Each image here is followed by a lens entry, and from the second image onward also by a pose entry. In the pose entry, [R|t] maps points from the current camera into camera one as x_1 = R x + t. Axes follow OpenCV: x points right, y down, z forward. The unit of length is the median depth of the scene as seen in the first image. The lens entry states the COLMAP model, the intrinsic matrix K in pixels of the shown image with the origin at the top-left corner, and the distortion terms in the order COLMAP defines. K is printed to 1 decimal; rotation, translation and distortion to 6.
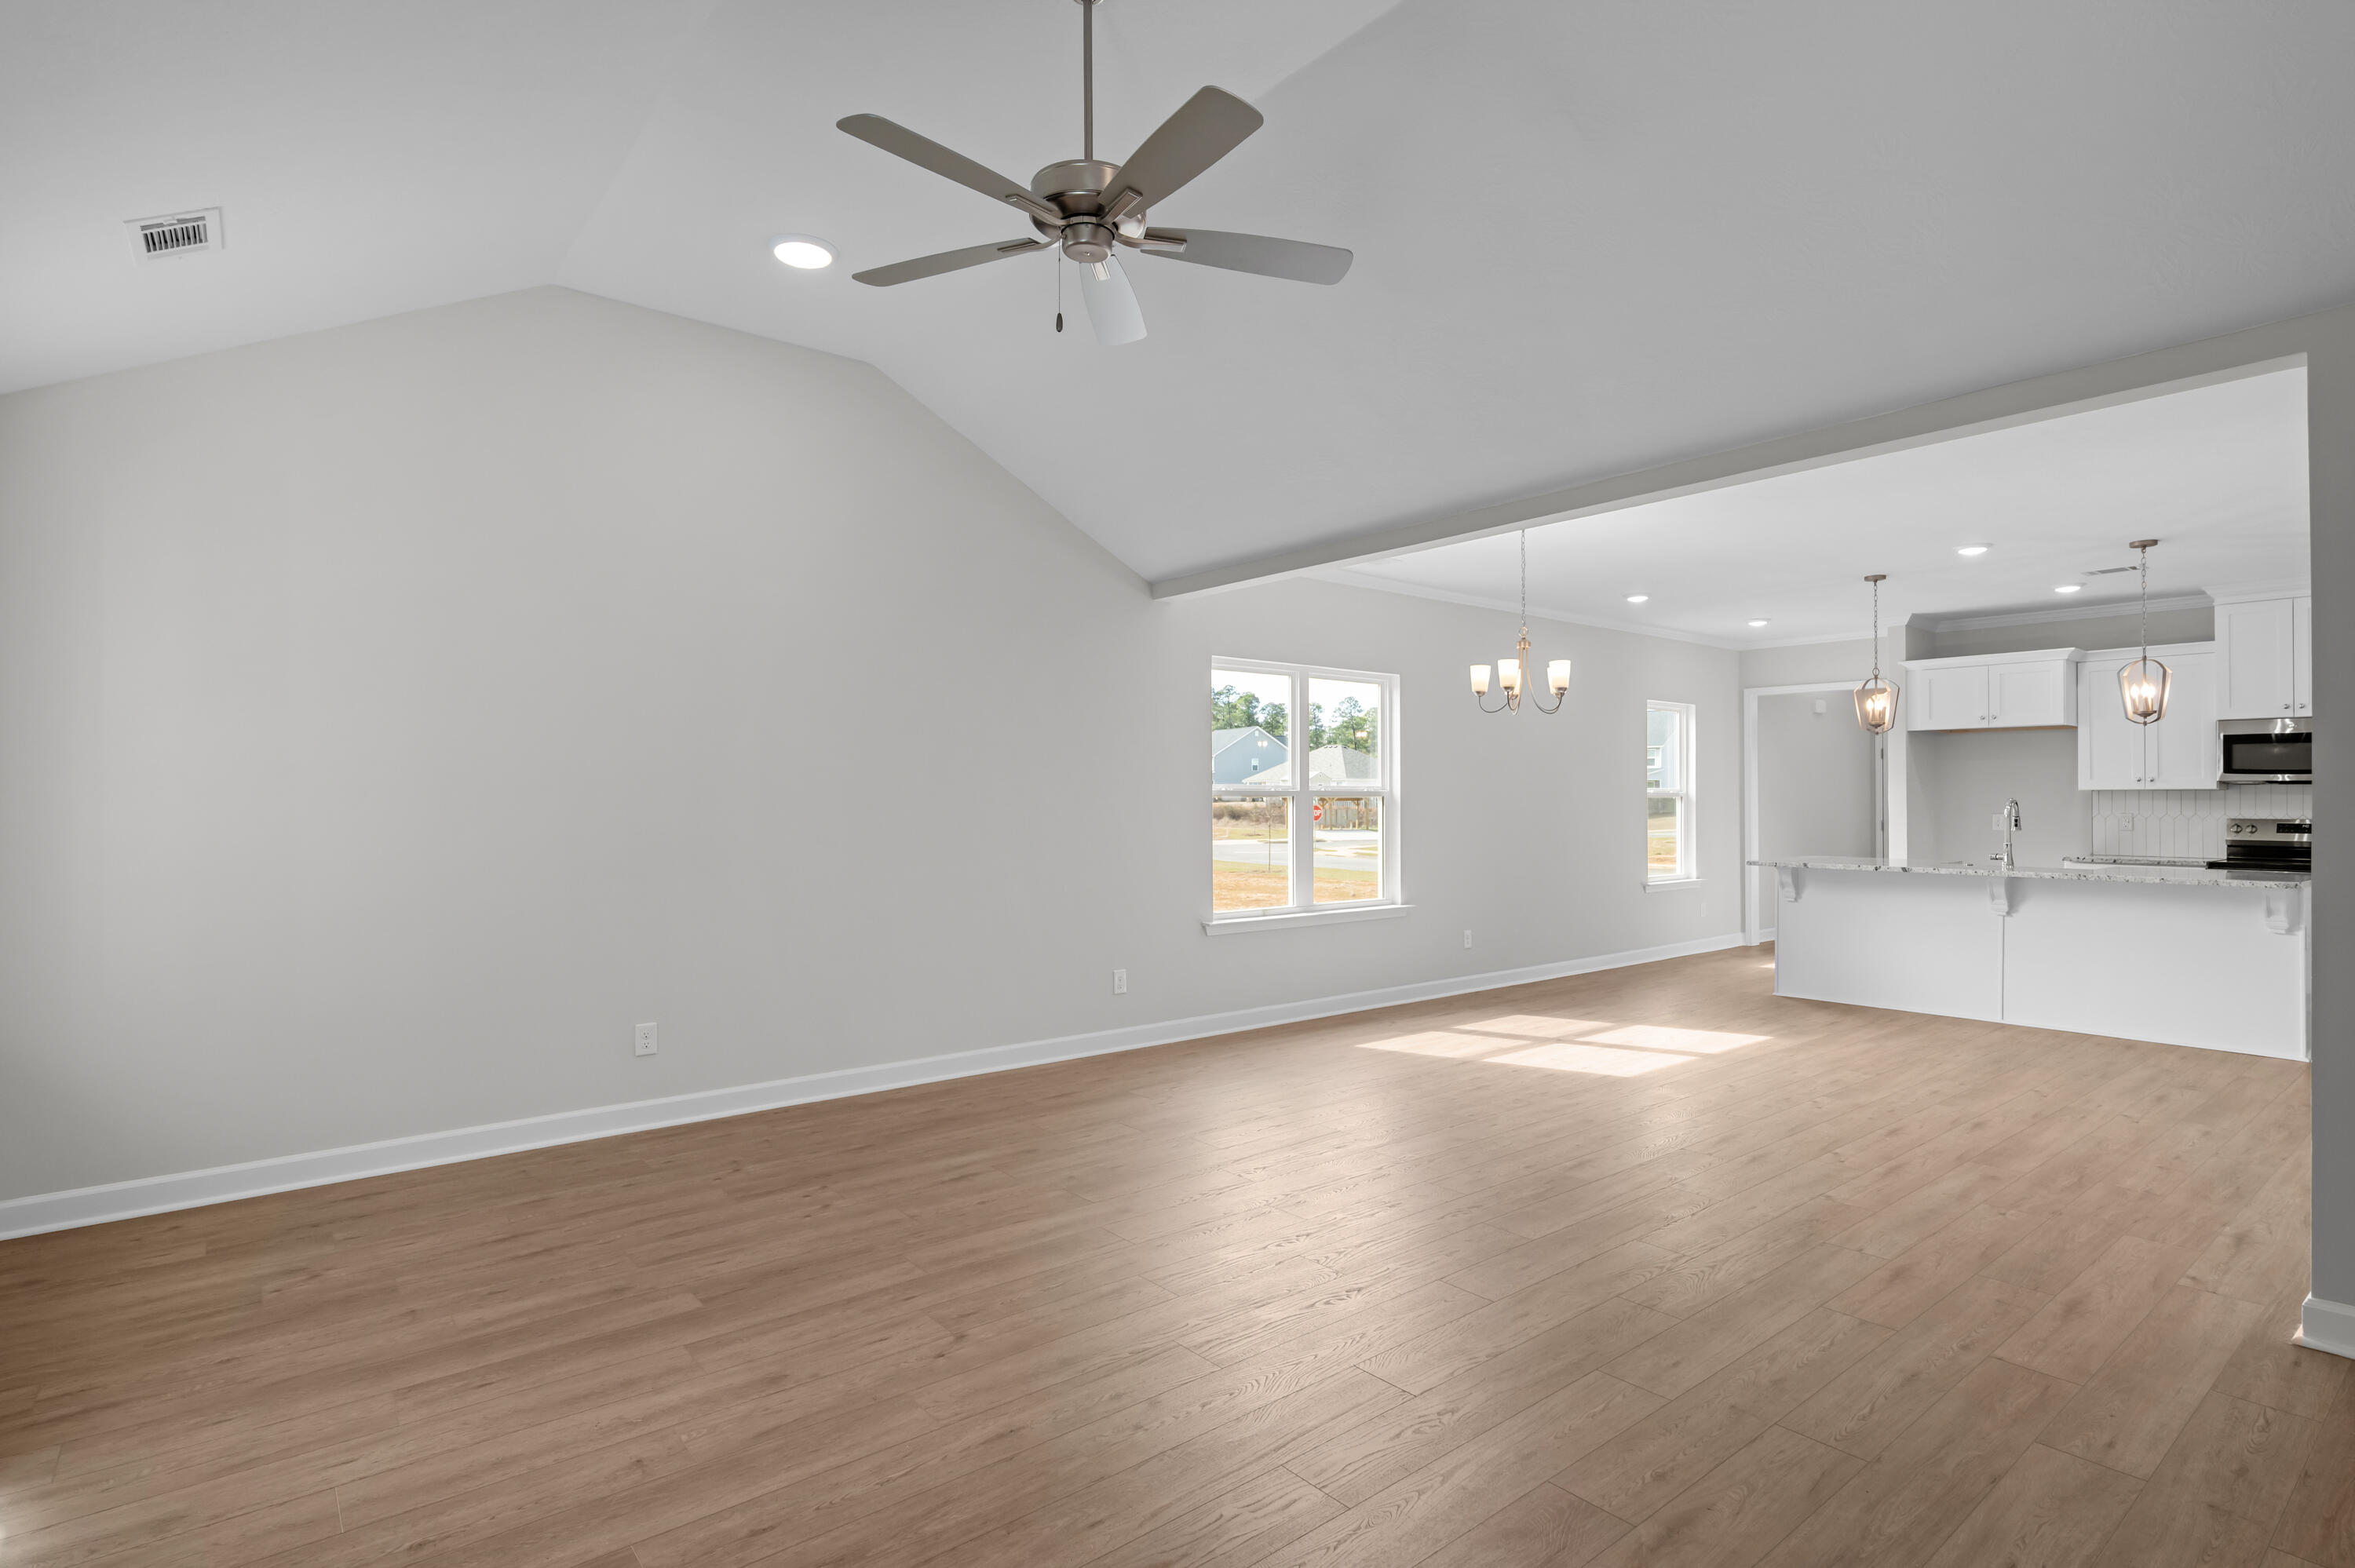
lens RADIAL K [[1143.5, 0, 1178.1], [0, 1143.5, 794.7], [0, 0, 1]] dist [-0.012848, -0.001257]
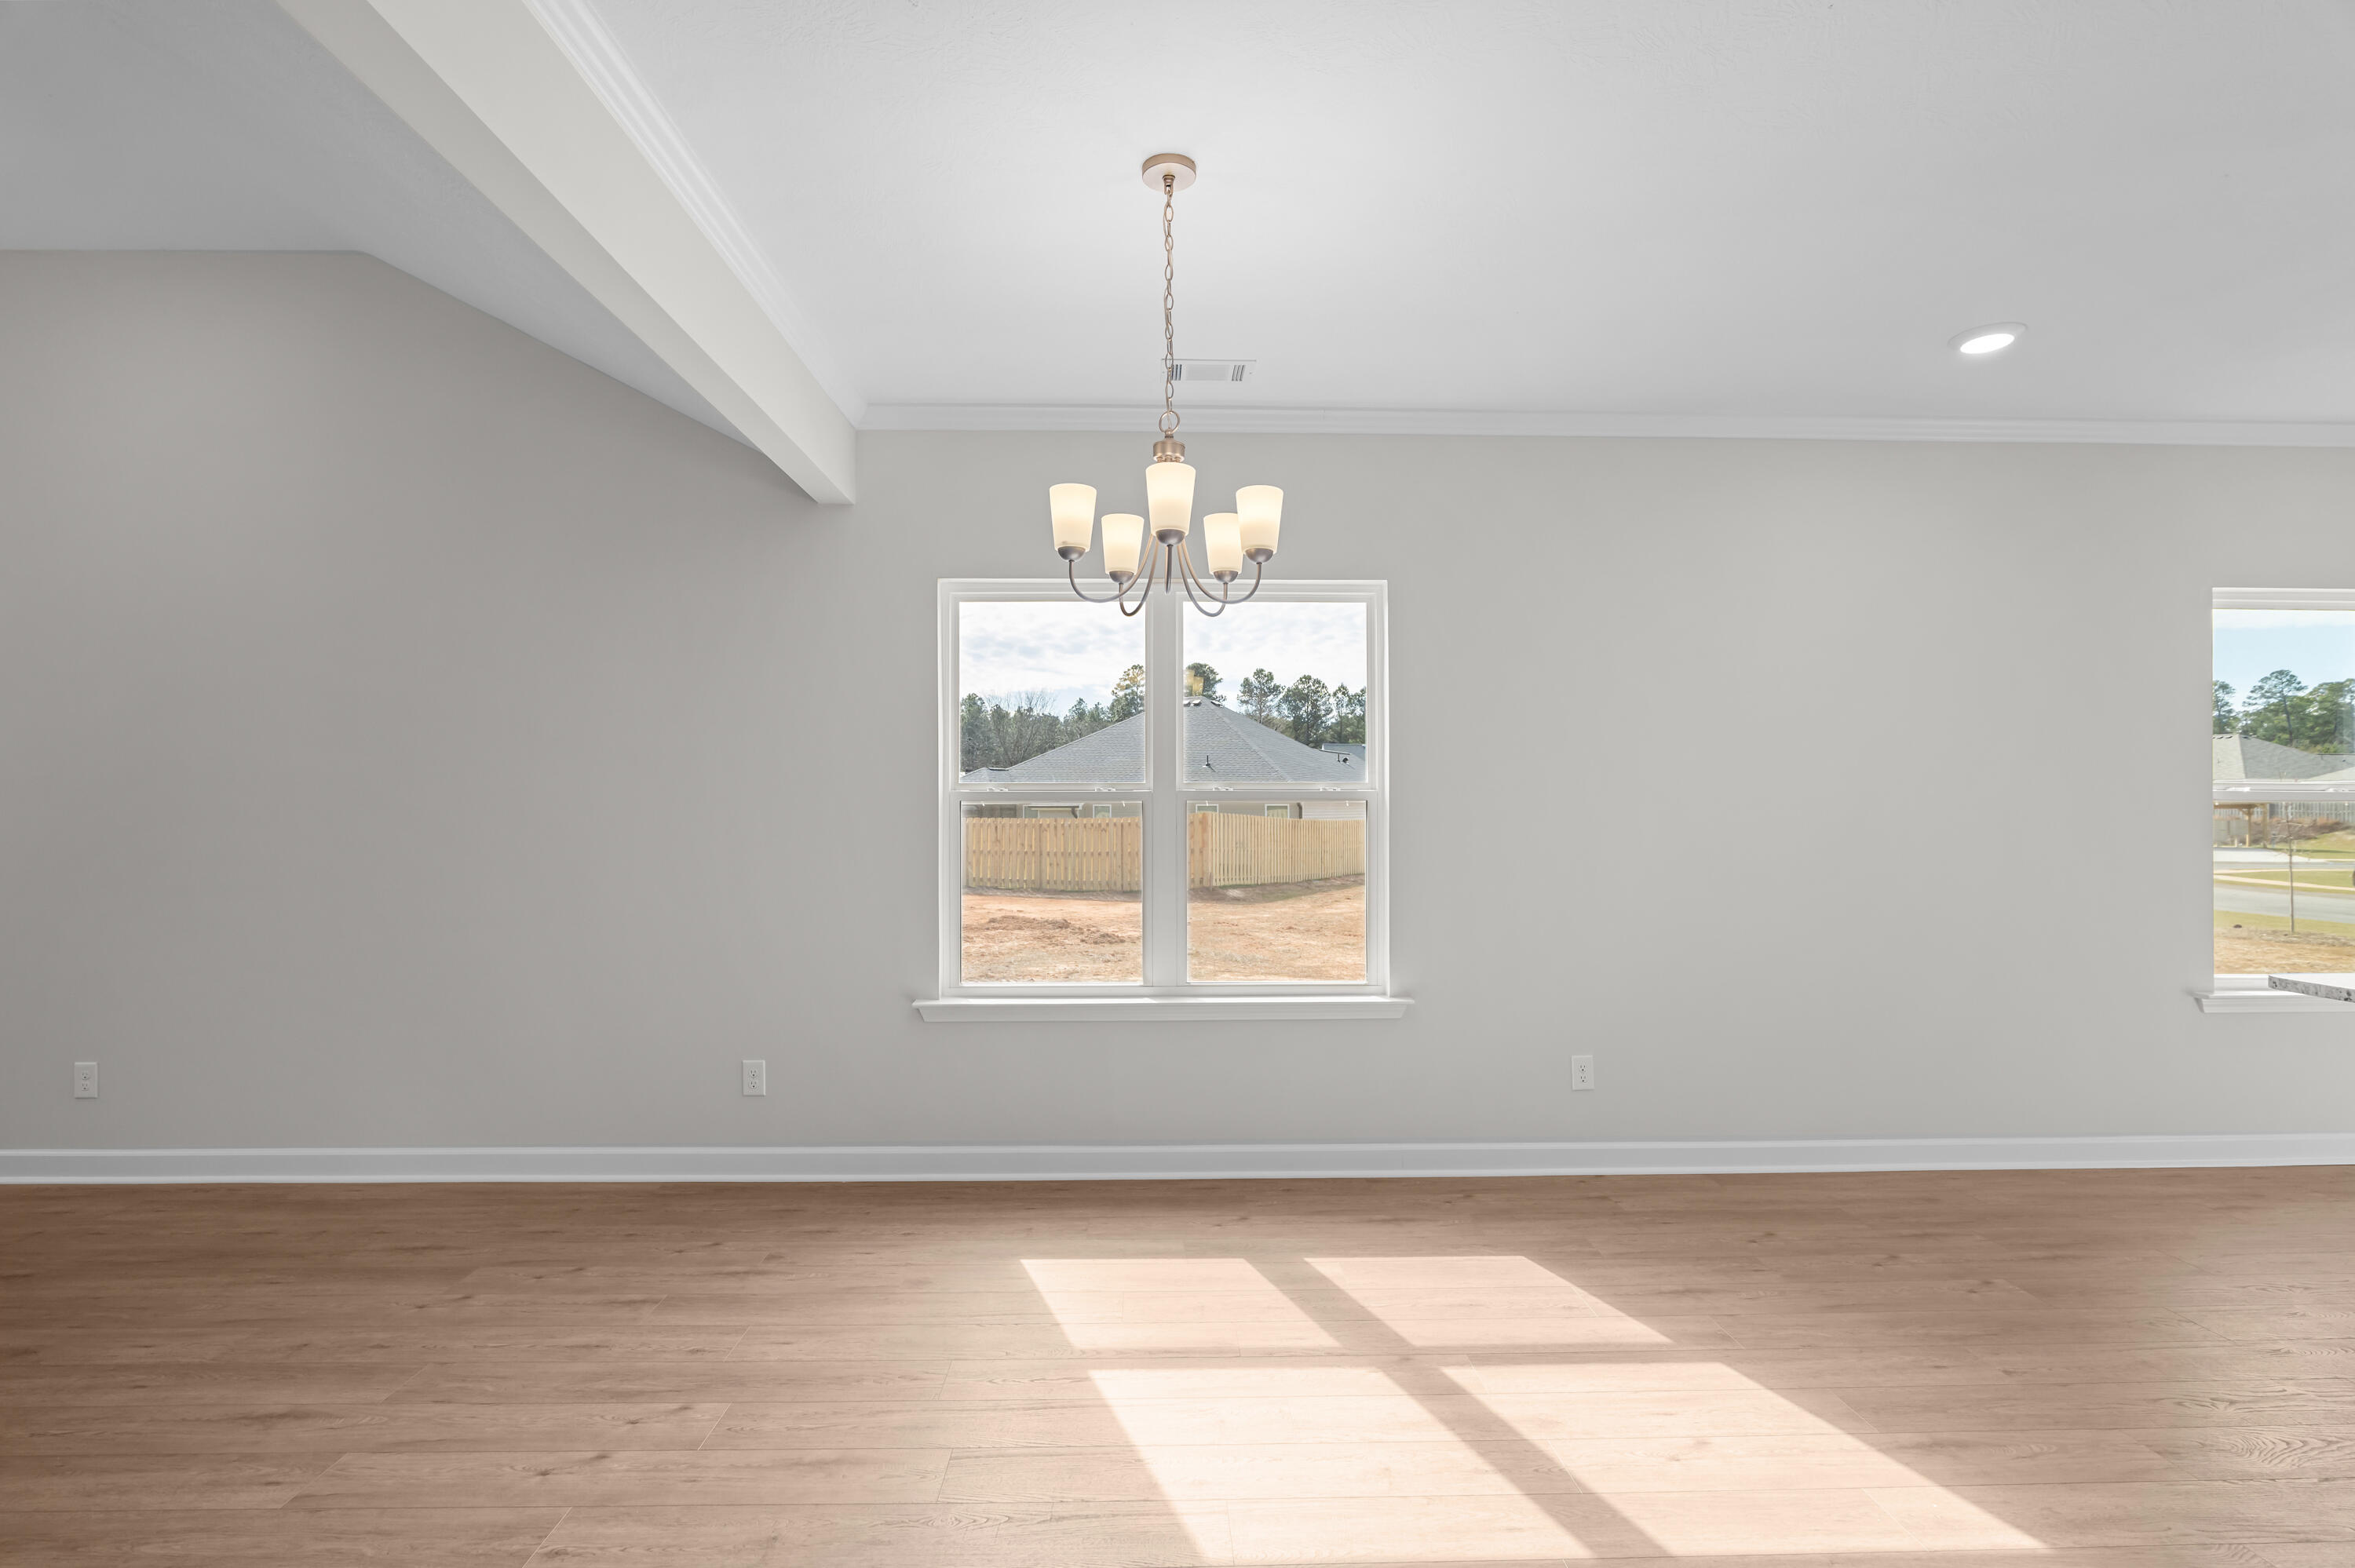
lens RADIAL K [[1102.4, 0, 1180.7], [0, 1102.4, 787.0], [0, 0, 1]] dist [-0.017423, 0.003682]
pose [[0.801199, -0.005057, -0.598376, 0.430887], [0.001547, 0.999978, -0.006380, -0.002691], [0.598396, 0.004186, 0.801190, 0.503533]]
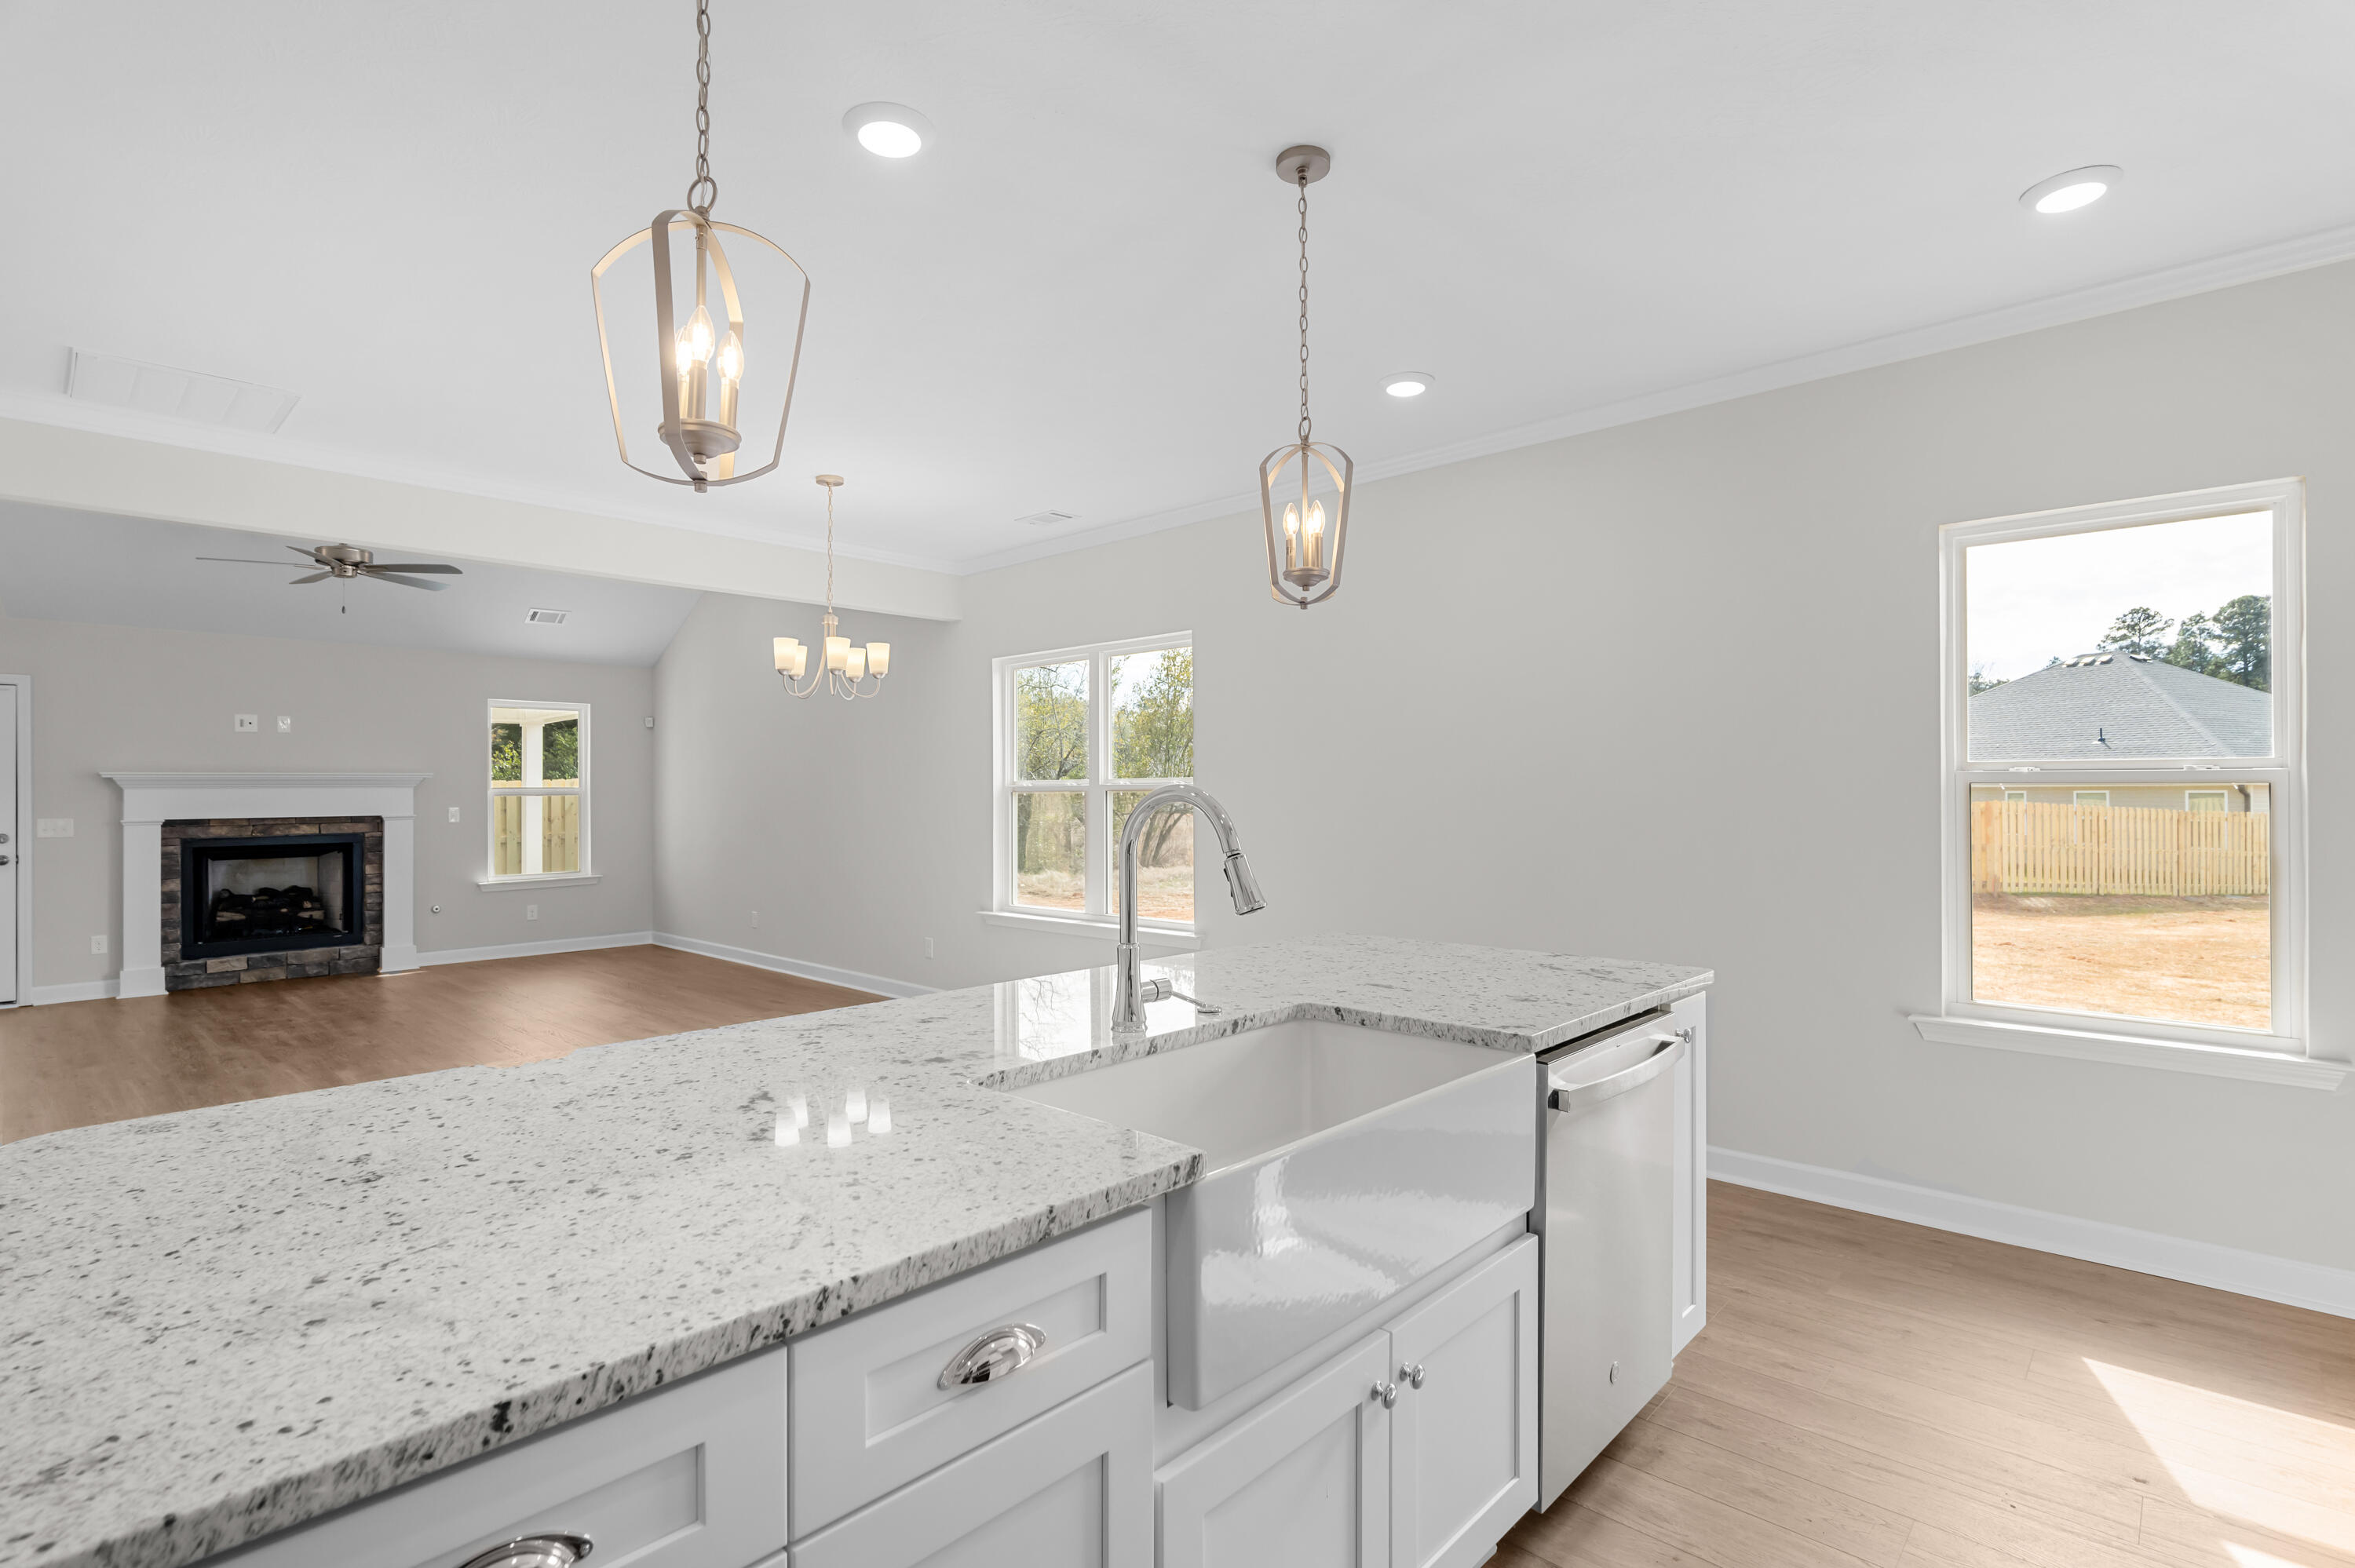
lens RADIAL K [[1102.4, 0, 1172.1], [0, 1102.4, 776.3], [0, 0, 1]] dist [-0.017423, 0.003682]
pose [[0.138473, -0.012610, -0.990286, 0.891657], [0.011334, 0.999874, -0.011147, 0.000197], [0.990301, -0.009680, 0.138598, 0.871445]]
